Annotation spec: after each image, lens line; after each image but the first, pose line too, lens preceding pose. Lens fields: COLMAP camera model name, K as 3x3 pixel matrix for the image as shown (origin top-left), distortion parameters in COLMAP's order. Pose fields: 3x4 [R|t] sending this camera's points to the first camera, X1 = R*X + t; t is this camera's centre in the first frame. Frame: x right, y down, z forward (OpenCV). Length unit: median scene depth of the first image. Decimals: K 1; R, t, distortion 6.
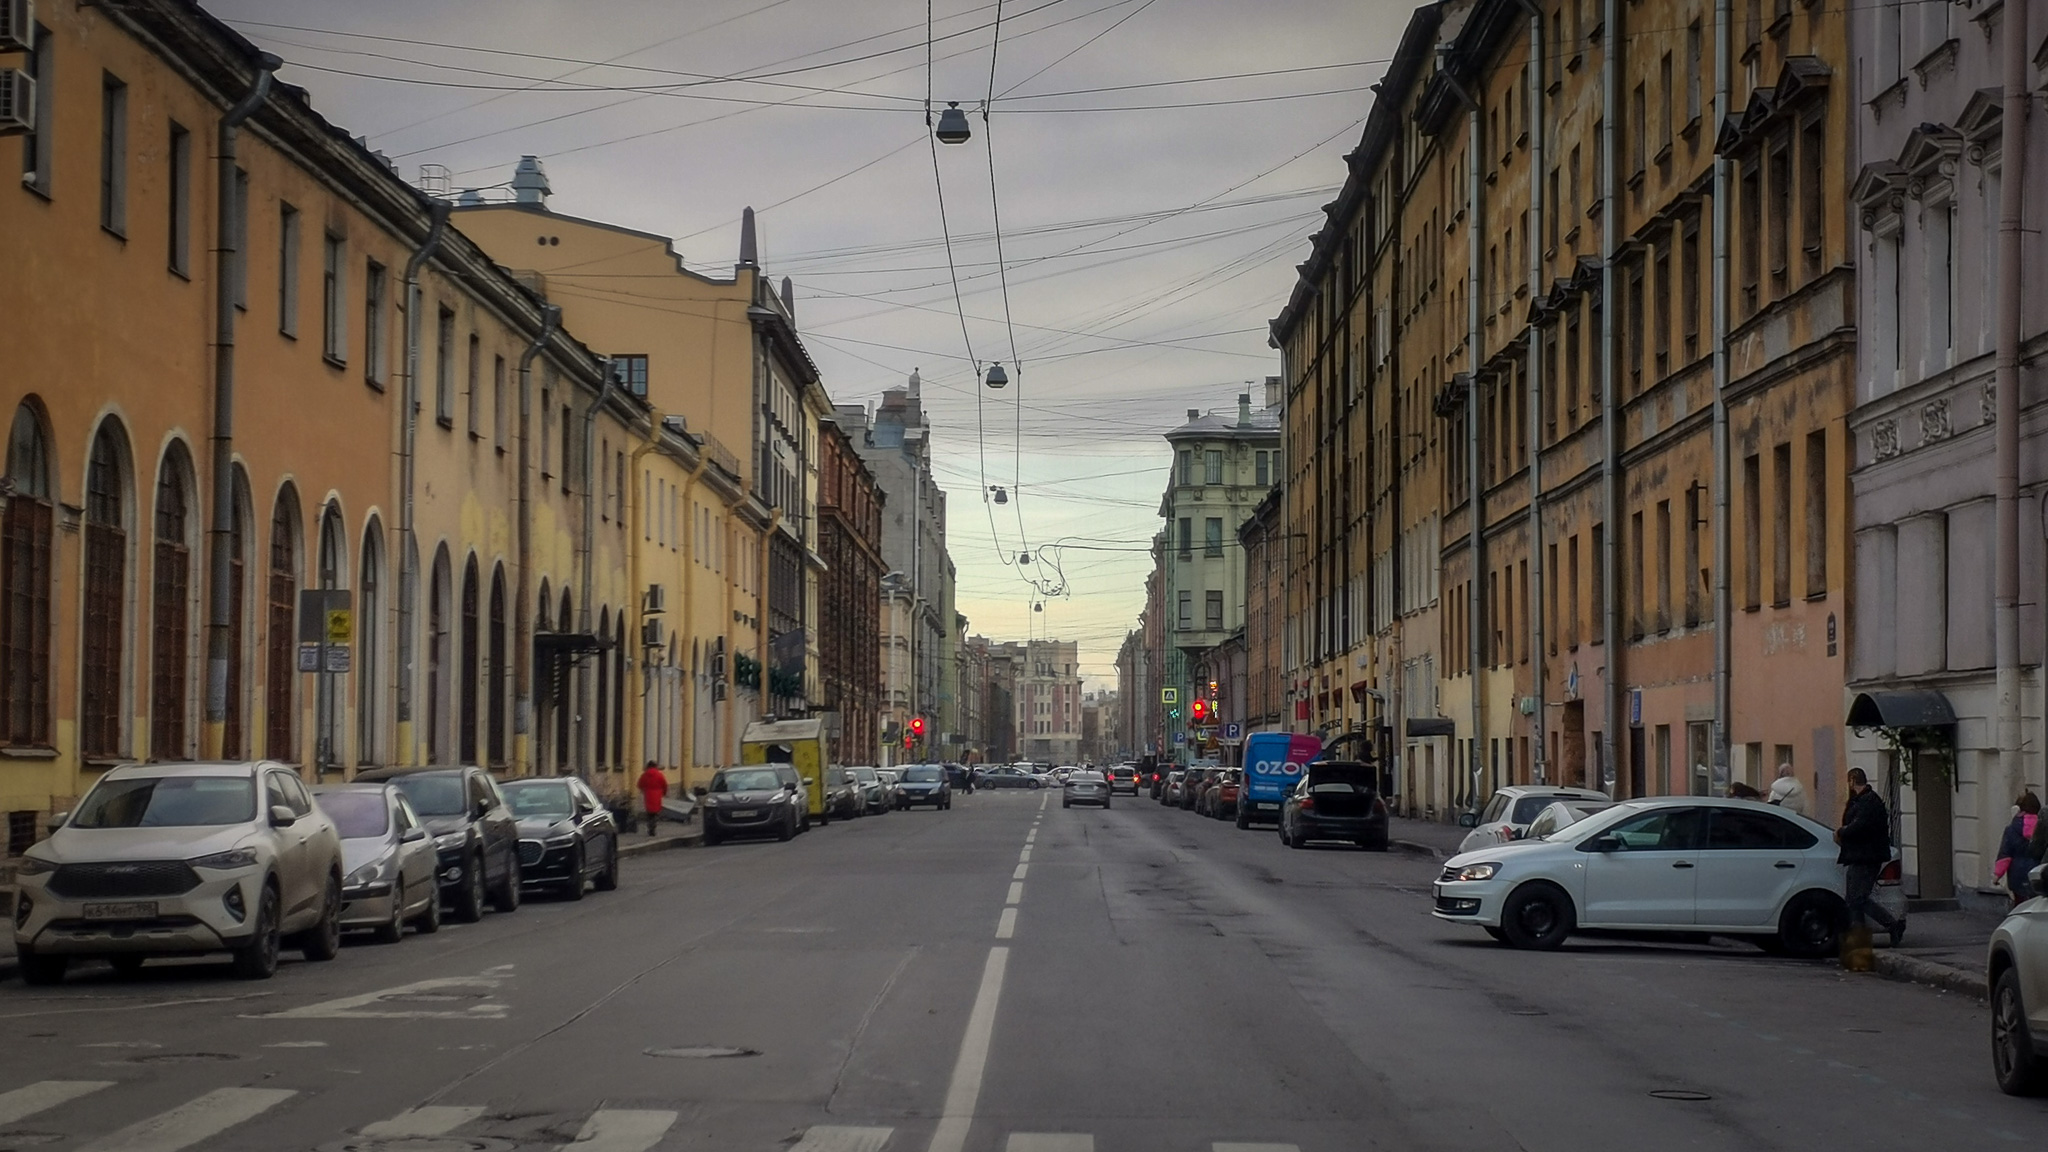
lens RADIAL K [[3178.7, 0, 1038.3], [0, 3178.7, 578.4], [0, 0, 1]] dist [0.131226, 0.000000]
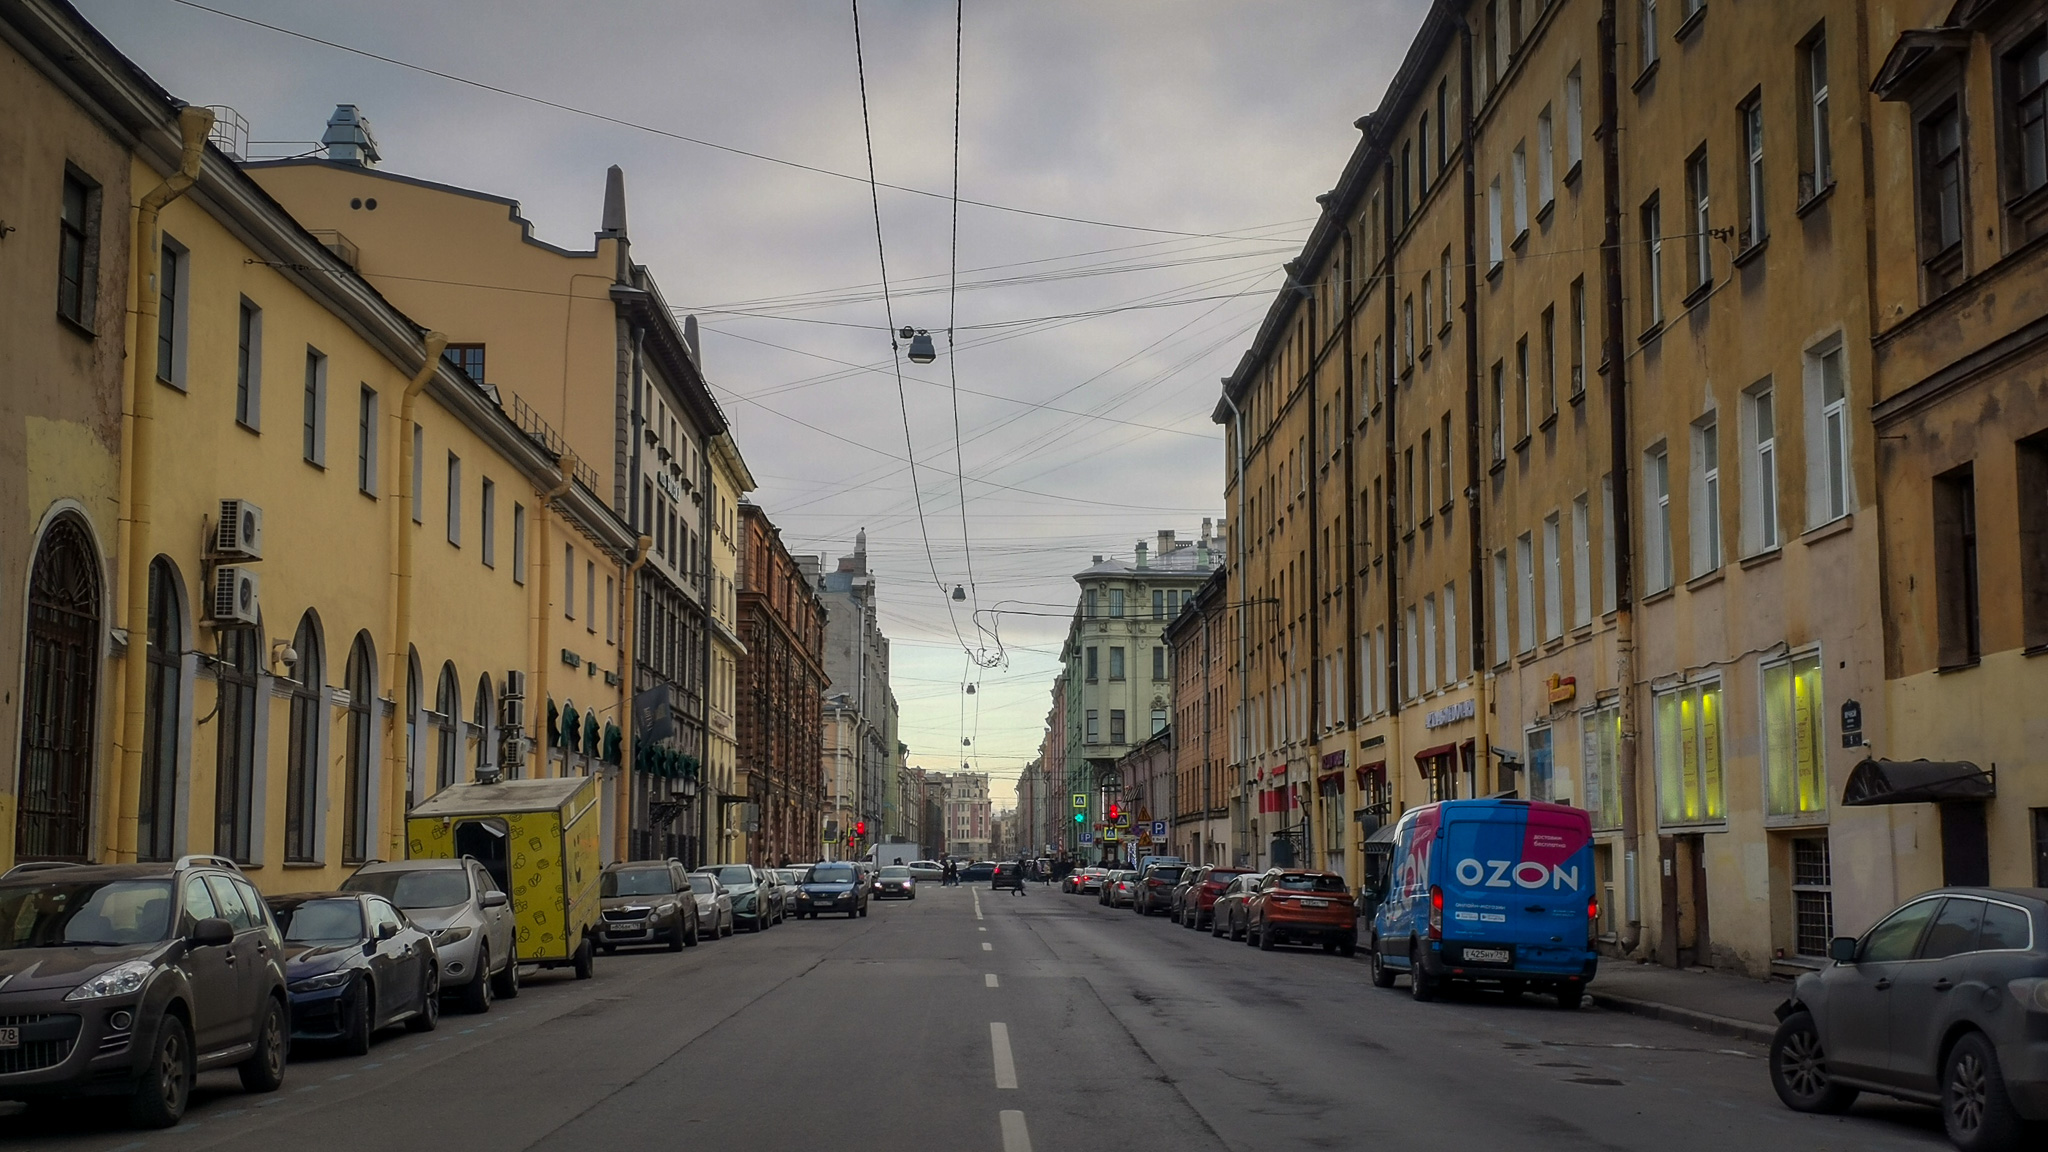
lens RADIAL K [[2039.9, 0, 958.5], [0, 2039.9, 670.7], [0, 0, 1]] dist [0.046273, 0.000000]
pose [[0.999996, 0.002750, -0.000438, -0.002944], [-0.002764, 0.999416, -0.034062, 0.021080], [0.000344, 0.034063, 0.999420, 0.365647]]
